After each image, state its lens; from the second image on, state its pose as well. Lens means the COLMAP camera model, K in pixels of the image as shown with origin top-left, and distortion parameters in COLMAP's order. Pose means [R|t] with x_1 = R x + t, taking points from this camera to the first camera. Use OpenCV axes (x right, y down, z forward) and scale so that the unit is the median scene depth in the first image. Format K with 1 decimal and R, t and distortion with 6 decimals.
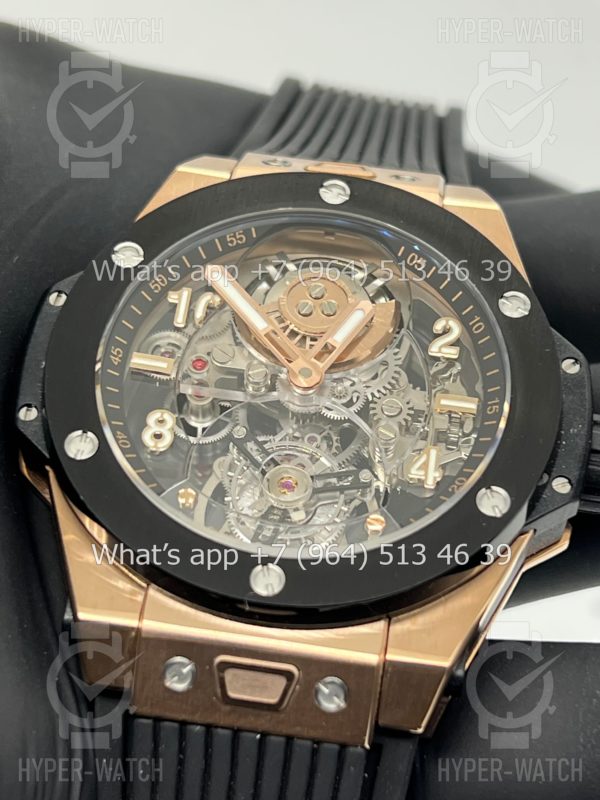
lens RADIAL K [[1868.3, 0, 300.0], [0, 1868.3, 400.0], [0, 0, 1]] dist [0.258274, -1.141846]
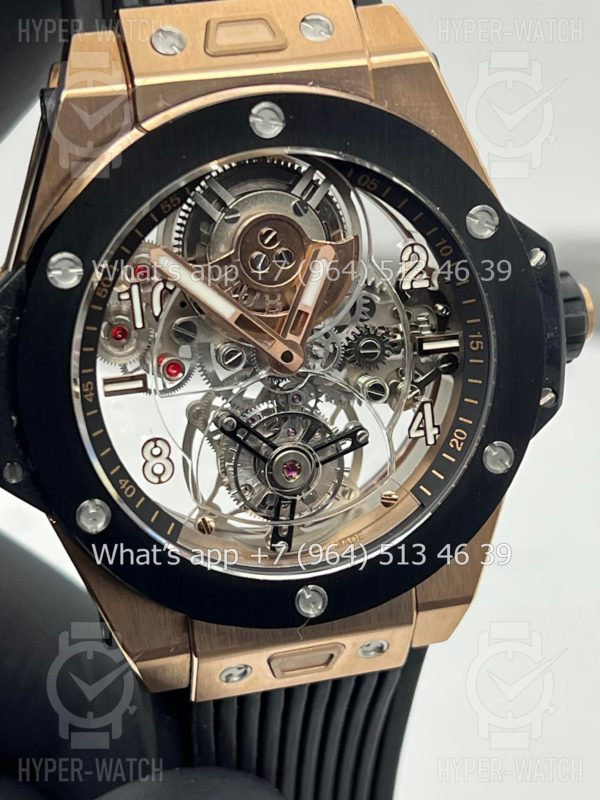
lens RADIAL K [[1868.3, 0, 300.0], [0, 1868.3, 400.0], [0, 0, 1]] dist [0.258274, -1.141846]
pose [[0.947891, -0.268019, 0.172247, -0.159910], [0.075879, 0.715006, 0.694989, -0.656384], [-0.309427, -0.645704, 0.698084, 0.319549]]
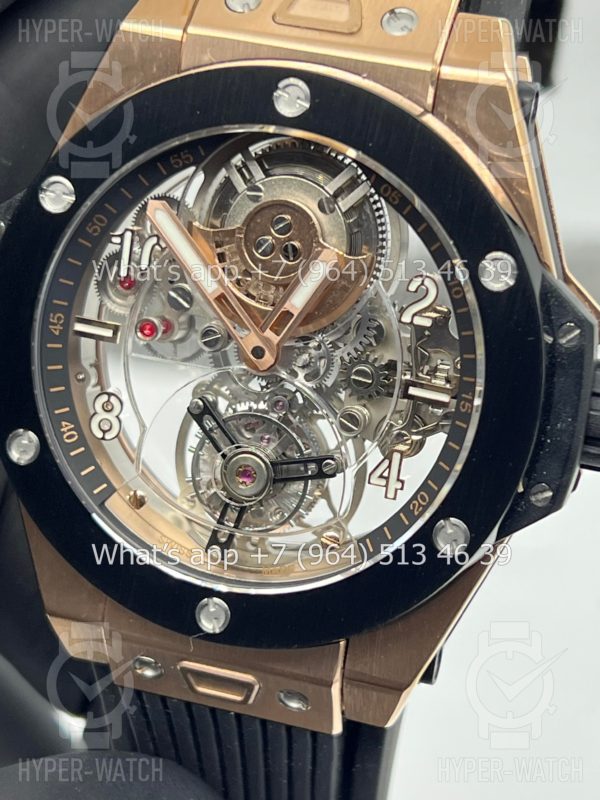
lens RADIAL K [[1868.3, 0, 300.0], [0, 1868.3, 400.0], [0, 0, 1]] dist [0.258274, -1.141846]
pose [[0.962766, 0.044392, -0.266668, 0.257318], [0.131719, 0.784386, 0.606126, -0.527265], [0.236078, -0.618683, 0.749333, 0.328719]]
